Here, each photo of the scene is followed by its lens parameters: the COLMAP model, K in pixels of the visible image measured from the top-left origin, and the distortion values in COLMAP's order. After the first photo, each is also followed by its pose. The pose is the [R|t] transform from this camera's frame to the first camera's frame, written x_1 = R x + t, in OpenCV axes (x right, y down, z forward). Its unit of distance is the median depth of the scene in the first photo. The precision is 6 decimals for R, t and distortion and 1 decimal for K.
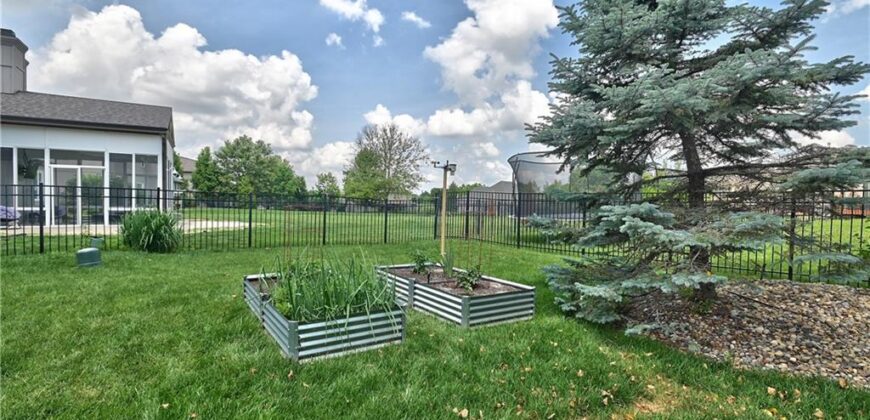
lens RADIAL K [[413.5, 0, 435.0], [0, 413.5, 210.0], [0, 0, 1]] dist [-0.011293, -0.001015]
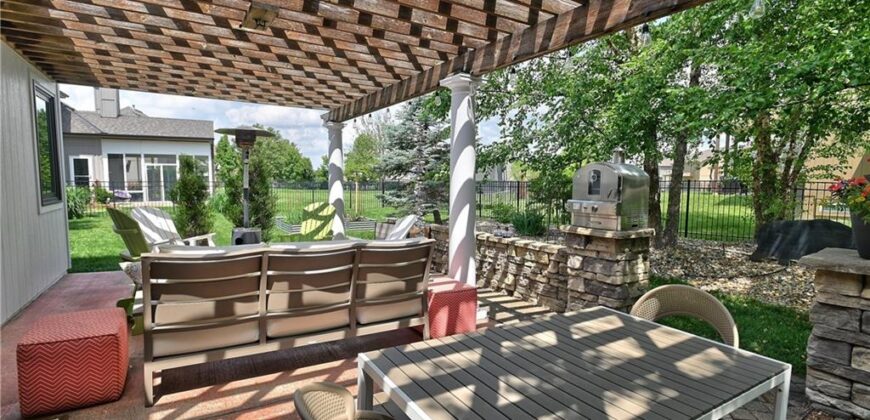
lens RADIAL K [[413.5, 0, 435.0], [0, 413.5, 210.0], [0, 0, 1]] dist [-0.011293, -0.001015]
pose [[0.999762, -0.004932, -0.021256, 0.084709], [0.006147, 0.998328, 0.057472, -0.006140], [0.020937, -0.057589, 0.998121, -0.223115]]
